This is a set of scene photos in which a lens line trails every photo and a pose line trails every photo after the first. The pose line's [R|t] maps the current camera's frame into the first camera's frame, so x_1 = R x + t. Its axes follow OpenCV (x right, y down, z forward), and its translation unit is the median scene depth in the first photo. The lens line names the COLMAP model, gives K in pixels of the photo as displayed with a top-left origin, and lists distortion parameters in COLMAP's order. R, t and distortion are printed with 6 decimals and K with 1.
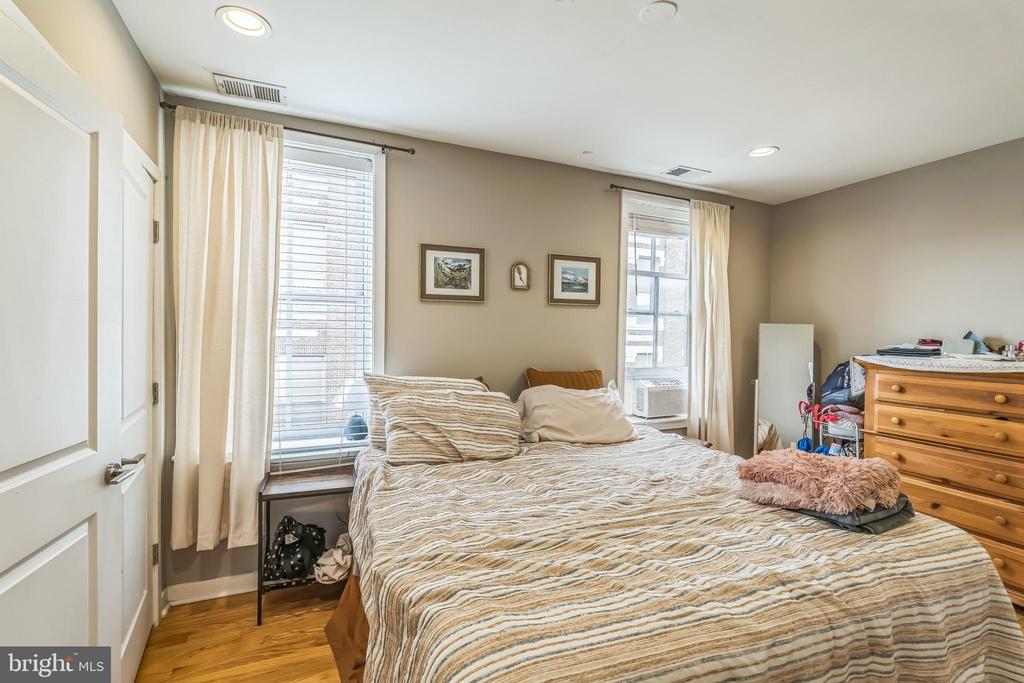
lens RADIAL K [[461.5, 0, 512.0], [0, 461.5, 341.5], [0, 0, 1]] dist [-0.000221, -0.000614]
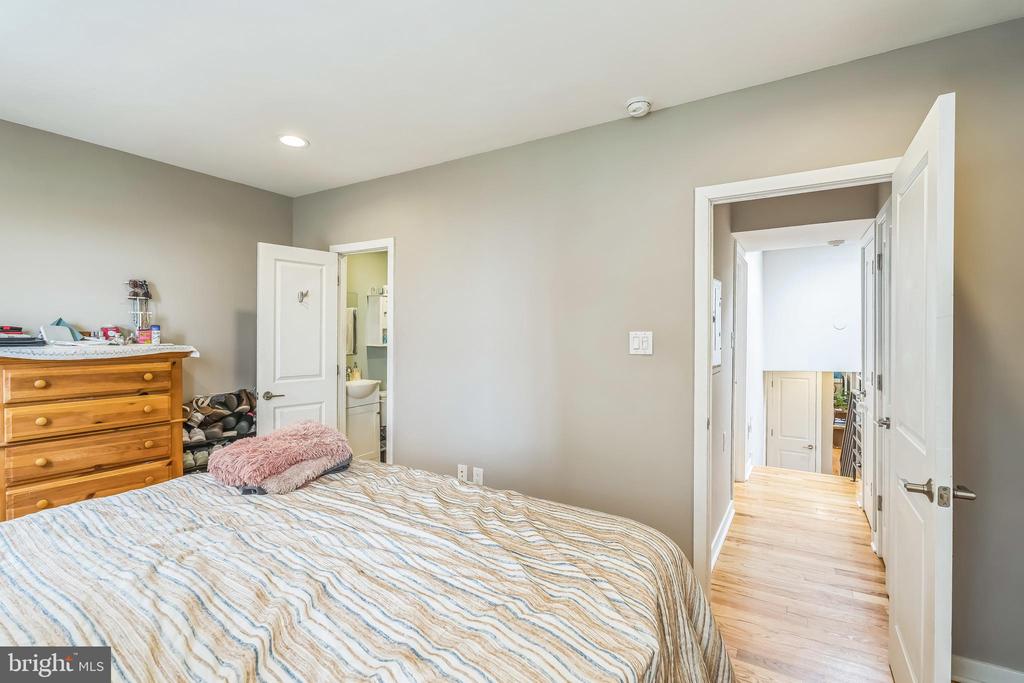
lens RADIAL K [[464.5, 0, 514.1], [0, 464.5, 336.2], [0, 0, 1]] dist [0.001496, -0.000161]
pose [[-0.541061, -0.024839, 0.840617, -0.375721], [0.006524, 0.999410, 0.033731, -0.010608], [-0.840958, 0.023735, -0.540579, 0.746557]]
